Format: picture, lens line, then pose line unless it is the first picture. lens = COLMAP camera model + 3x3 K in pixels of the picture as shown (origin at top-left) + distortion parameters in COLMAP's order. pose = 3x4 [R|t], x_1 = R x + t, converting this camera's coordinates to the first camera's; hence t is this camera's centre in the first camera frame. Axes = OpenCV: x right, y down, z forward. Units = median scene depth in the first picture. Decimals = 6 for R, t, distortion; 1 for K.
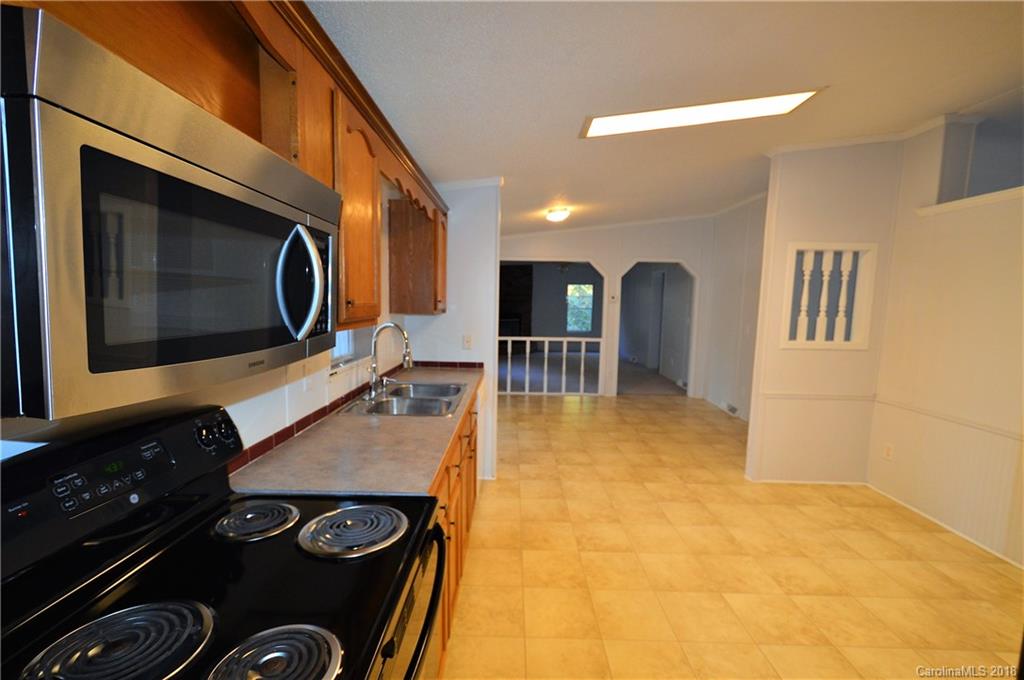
lens RADIAL K [[448.5, 0, 502.9], [0, 448.5, 347.5], [0, 0, 1]] dist [0.016189, -0.009569]
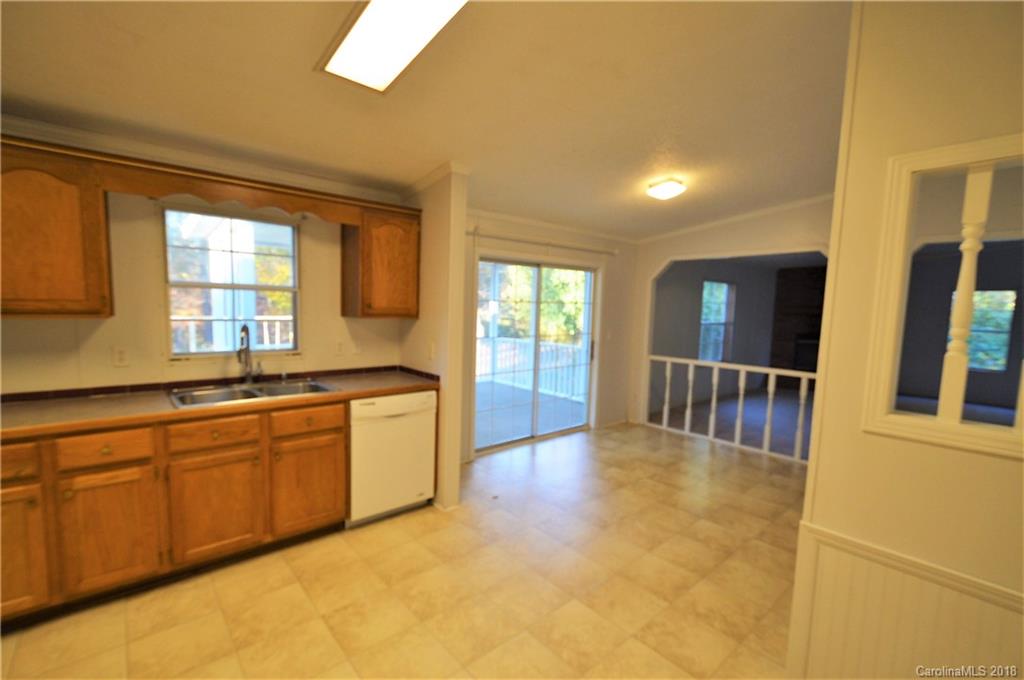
lens RADIAL K [[448.5, 0, 502.9], [0, 448.5, 347.5], [0, 0, 1]] dist [0.016189, -0.009569]
pose [[0.667337, 0.072803, -0.741189, 0.692758], [-0.092783, 0.995584, 0.014253, -0.046248], [0.738953, 0.059258, 0.671145, 0.495486]]
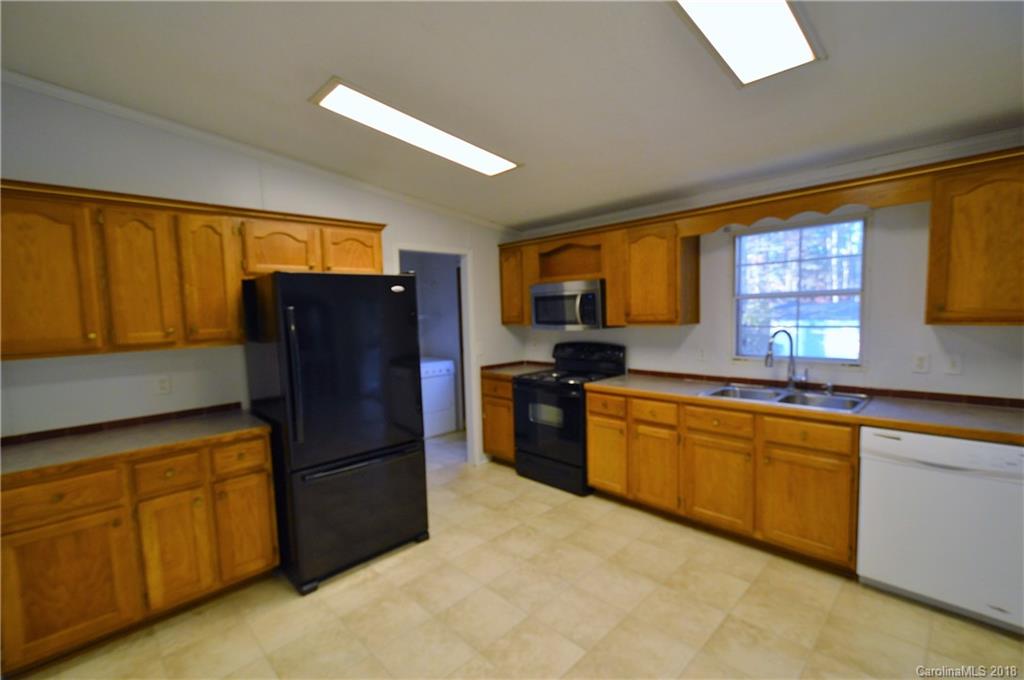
lens RADIAL K [[420.5, 0, 509.5], [0, 420.5, 348.6], [0, 0, 1]] dist [-0.012238, -0.000016]
pose [[-0.685845, 0.066513, -0.724701, 0.717801], [-0.055329, 0.988167, 0.143056, -0.124017], [0.725641, 0.138212, -0.674050, 1.225780]]
